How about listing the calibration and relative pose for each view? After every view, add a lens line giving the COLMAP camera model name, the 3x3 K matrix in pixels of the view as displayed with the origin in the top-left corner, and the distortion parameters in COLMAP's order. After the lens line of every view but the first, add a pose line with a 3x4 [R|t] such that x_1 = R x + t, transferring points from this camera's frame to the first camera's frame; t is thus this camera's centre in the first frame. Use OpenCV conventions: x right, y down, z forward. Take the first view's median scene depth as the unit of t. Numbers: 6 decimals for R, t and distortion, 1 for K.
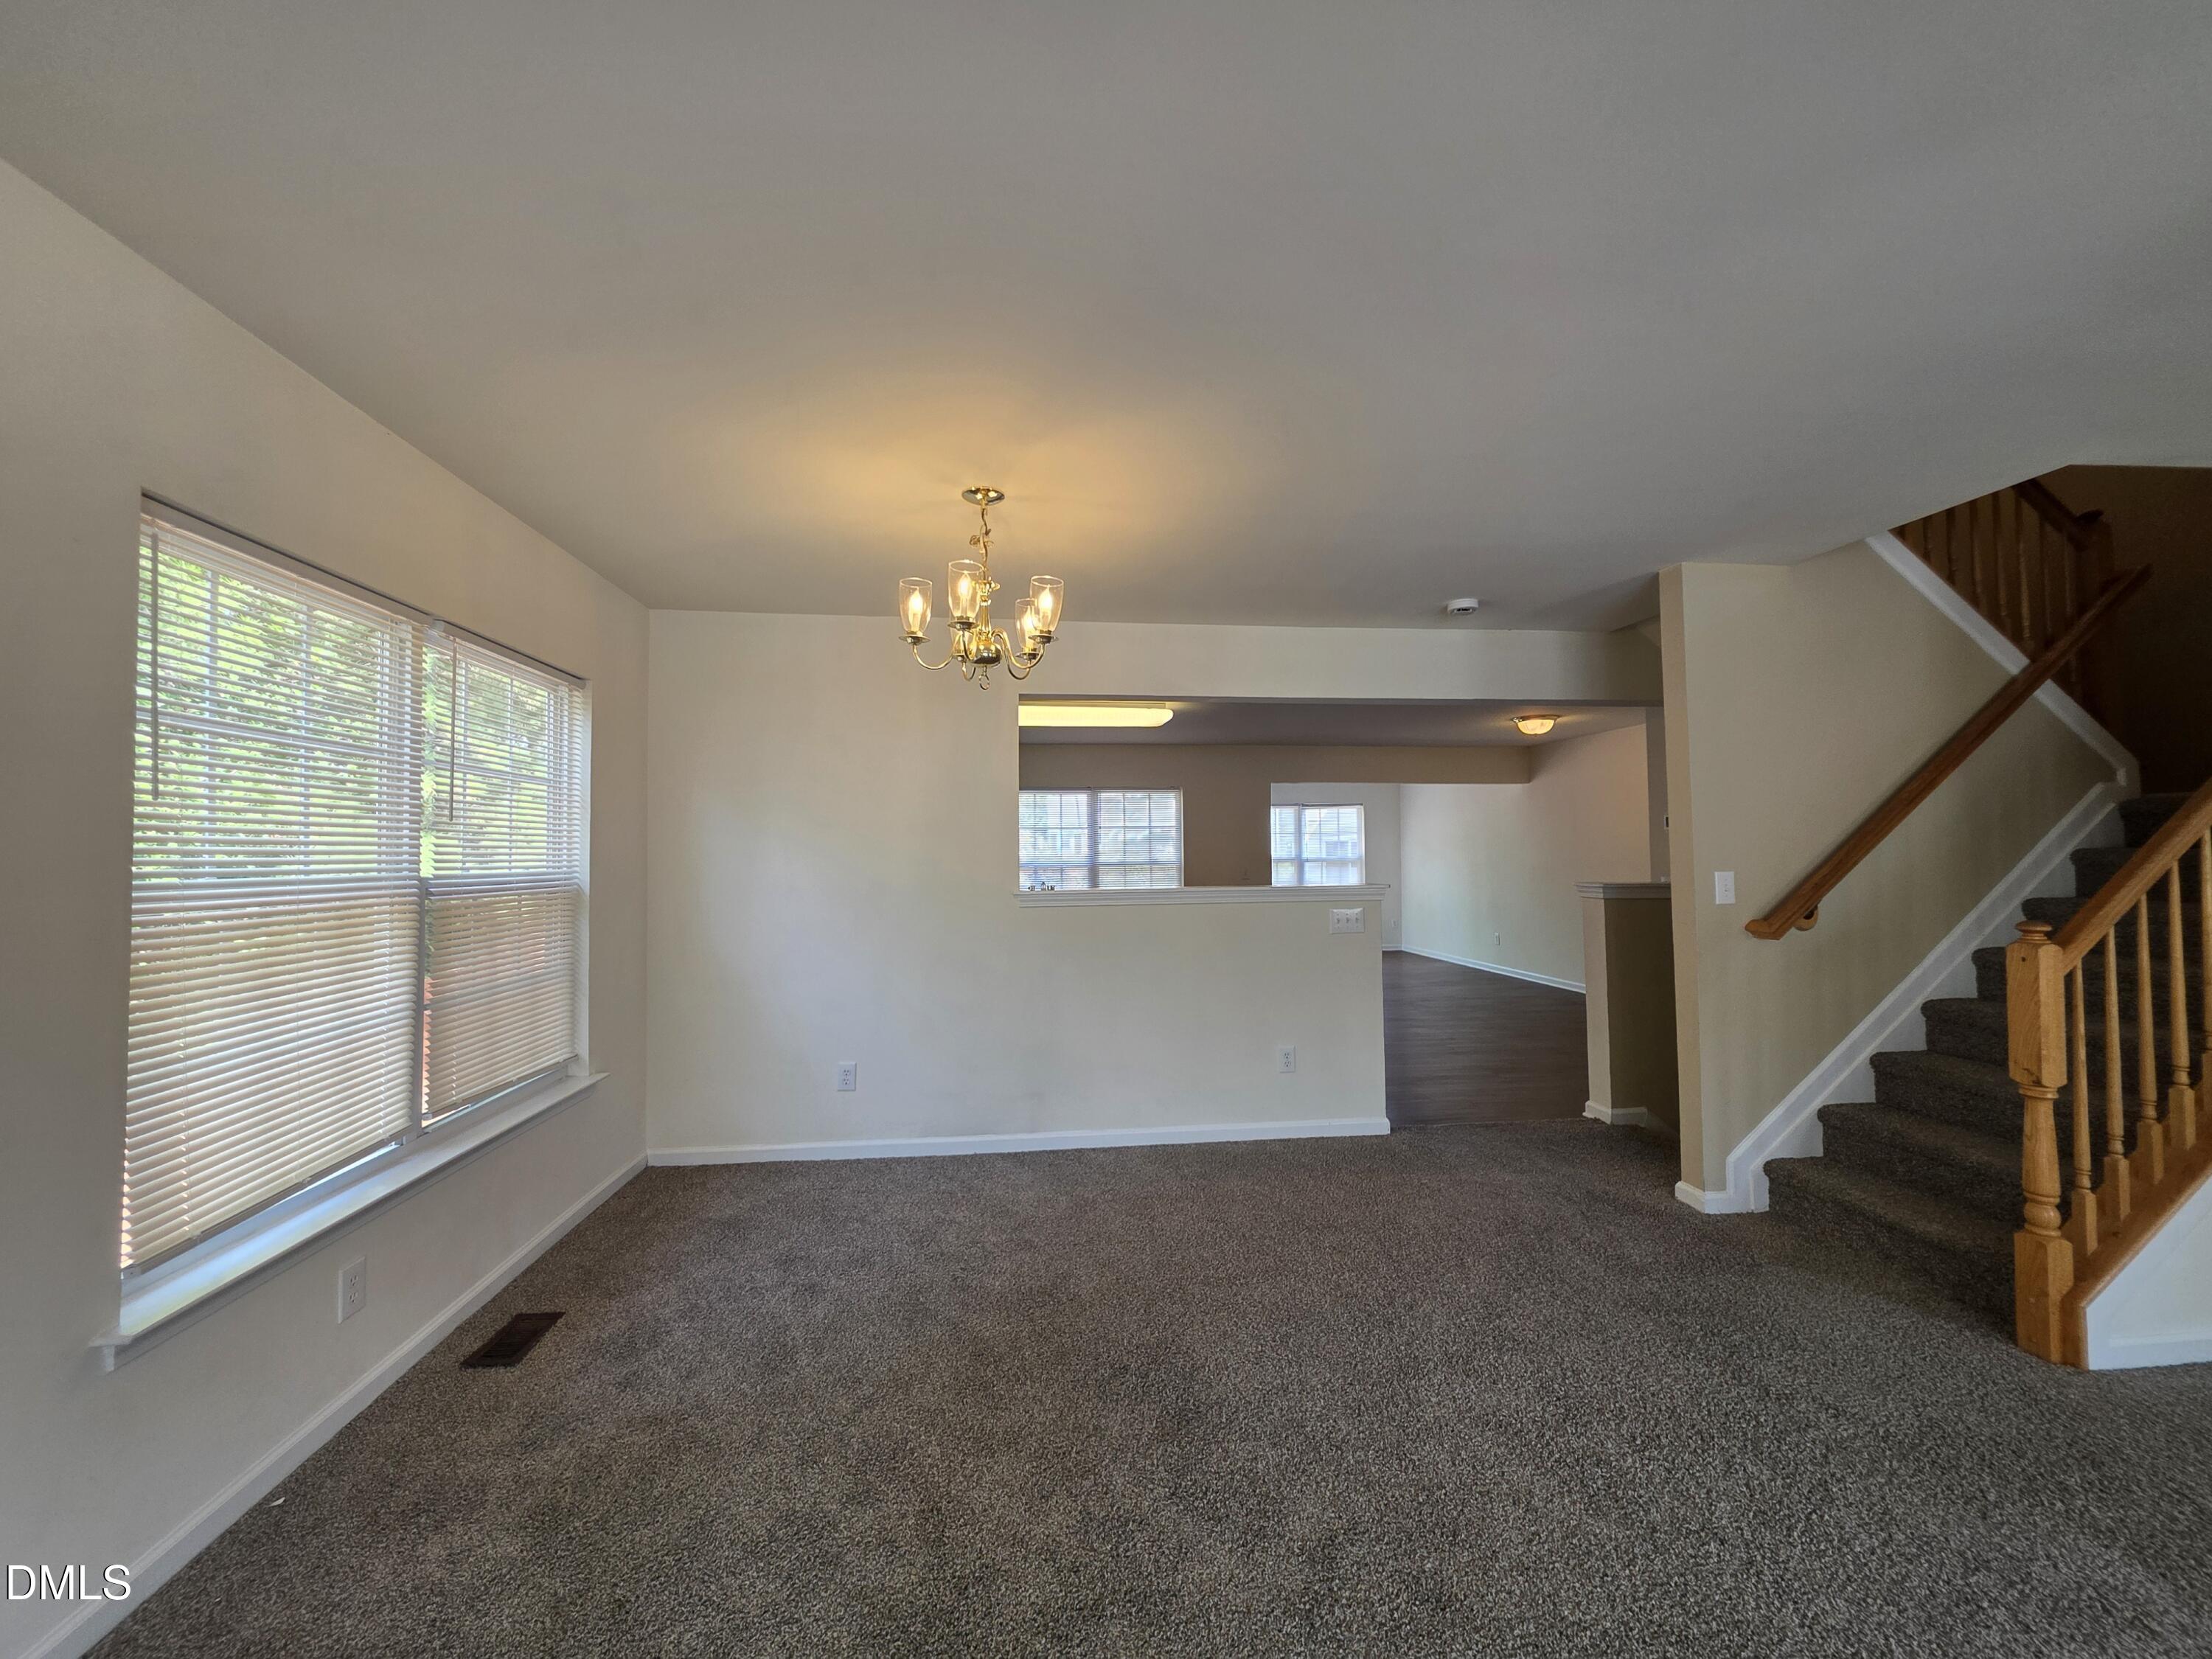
lens RADIAL K [[890.4, 0, 1098.1], [0, 890.4, 824.6], [0, 0, 1]] dist [-0.000047, 0.000327]
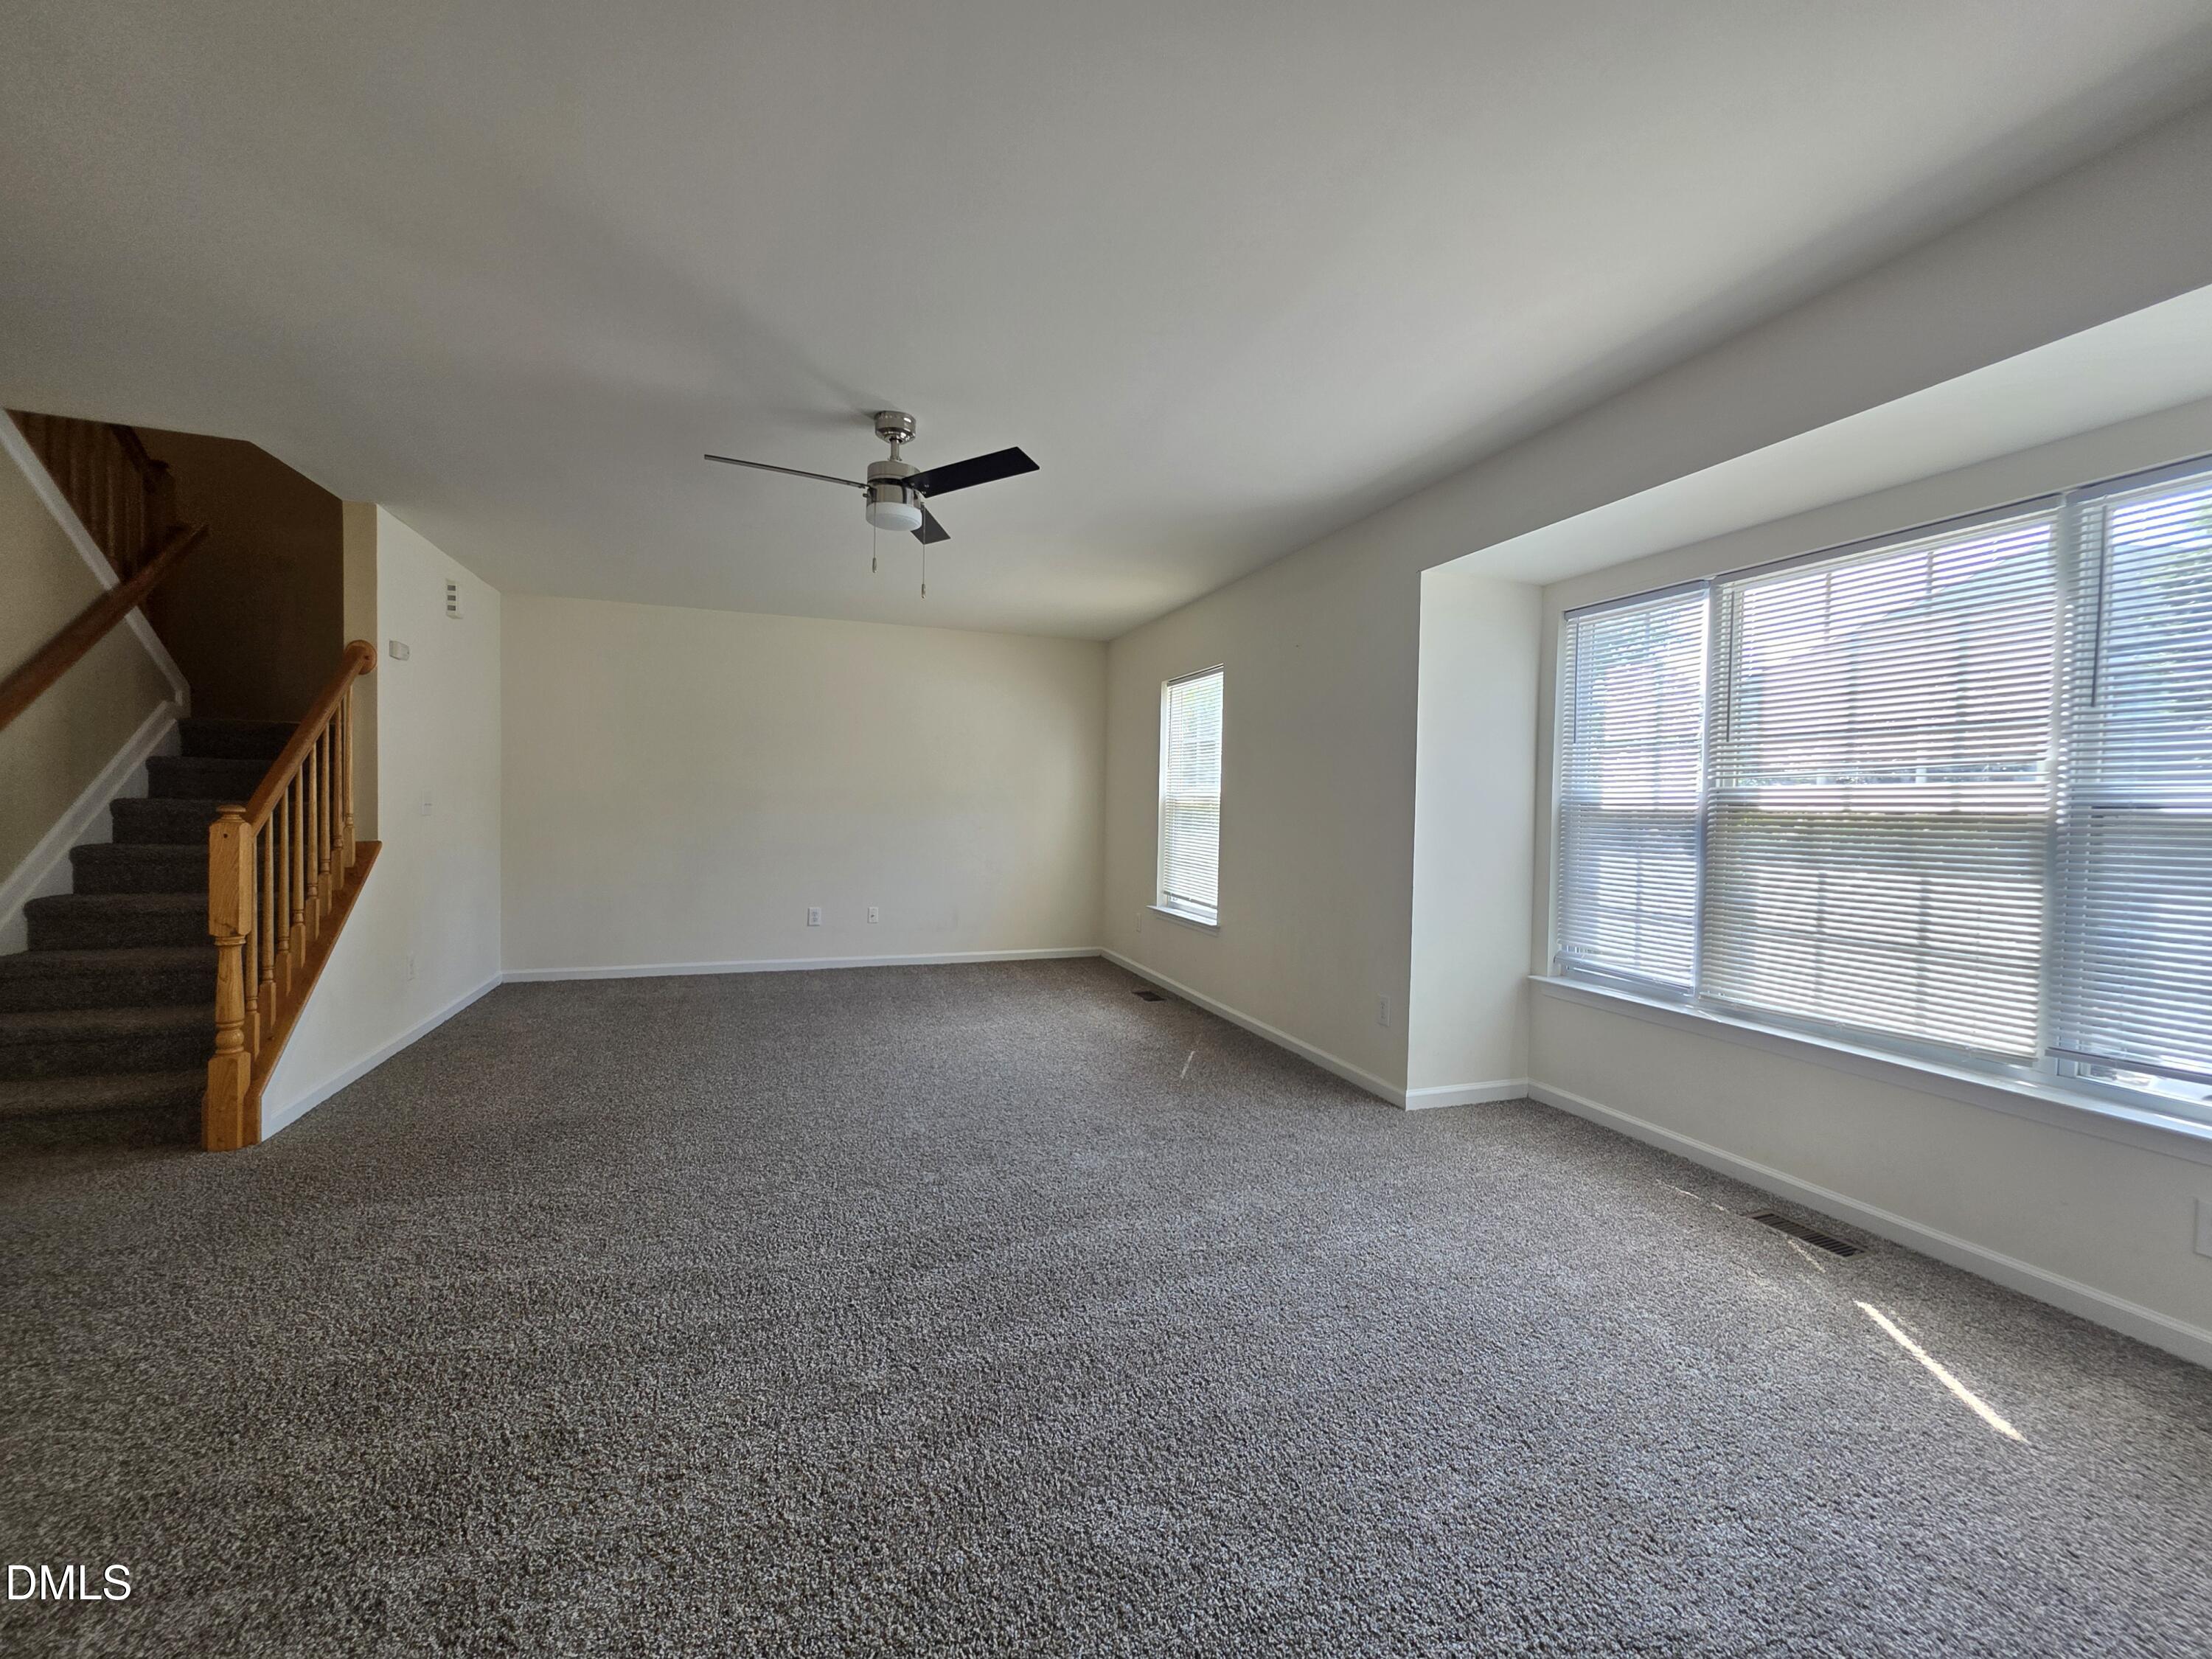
lens RADIAL K [[883.4, 0, 1106.0], [0, 883.4, 829.5], [0, 0, 1]] dist [-0.000336, 0.000069]
pose [[-0.233049, -0.024352, 0.972160, -0.302366], [-0.051094, 0.998612, 0.012766, 0.045992], [-0.971122, -0.046697, -0.233970, 0.075618]]
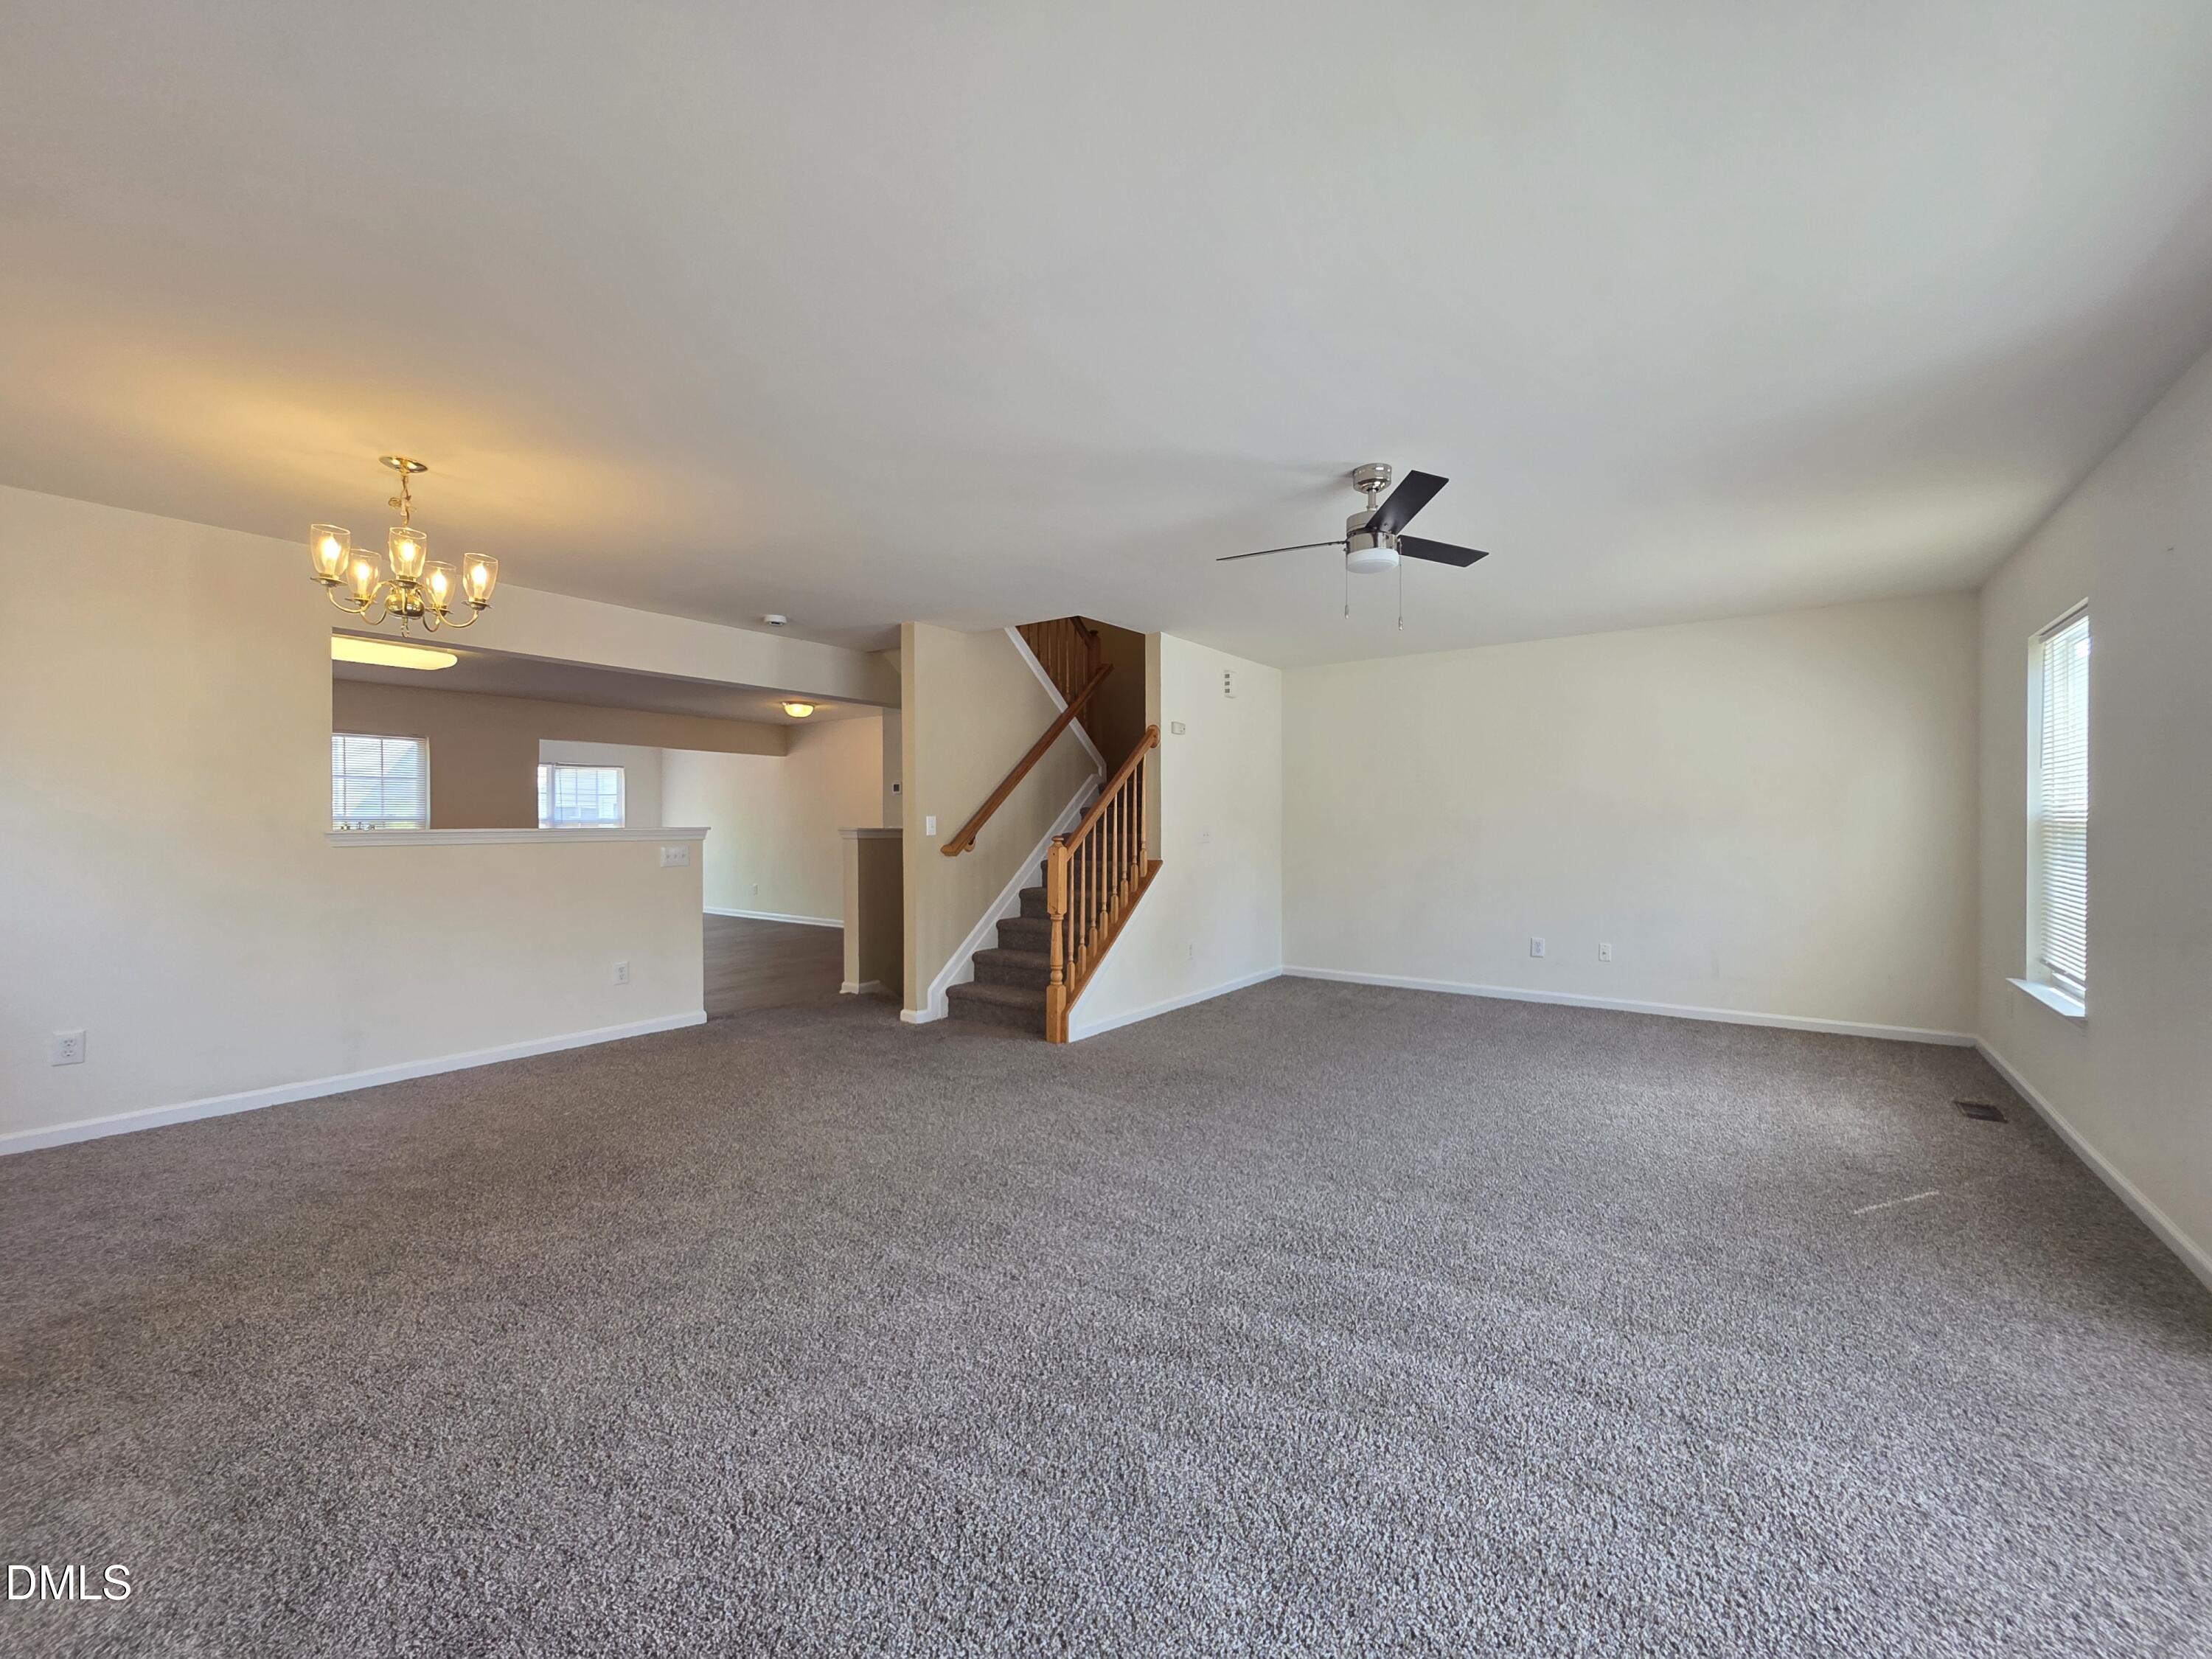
lens RADIAL K [[883.4, 0, 1106.0], [0, 883.4, 829.5], [0, 0, 1]] dist [-0.000336, 0.000069]
pose [[0.675412, 0.003757, 0.737431, -0.275942], [-0.031090, 0.999243, 0.023384, 0.029736], [-0.736785, -0.038721, 0.675017, -0.332707]]
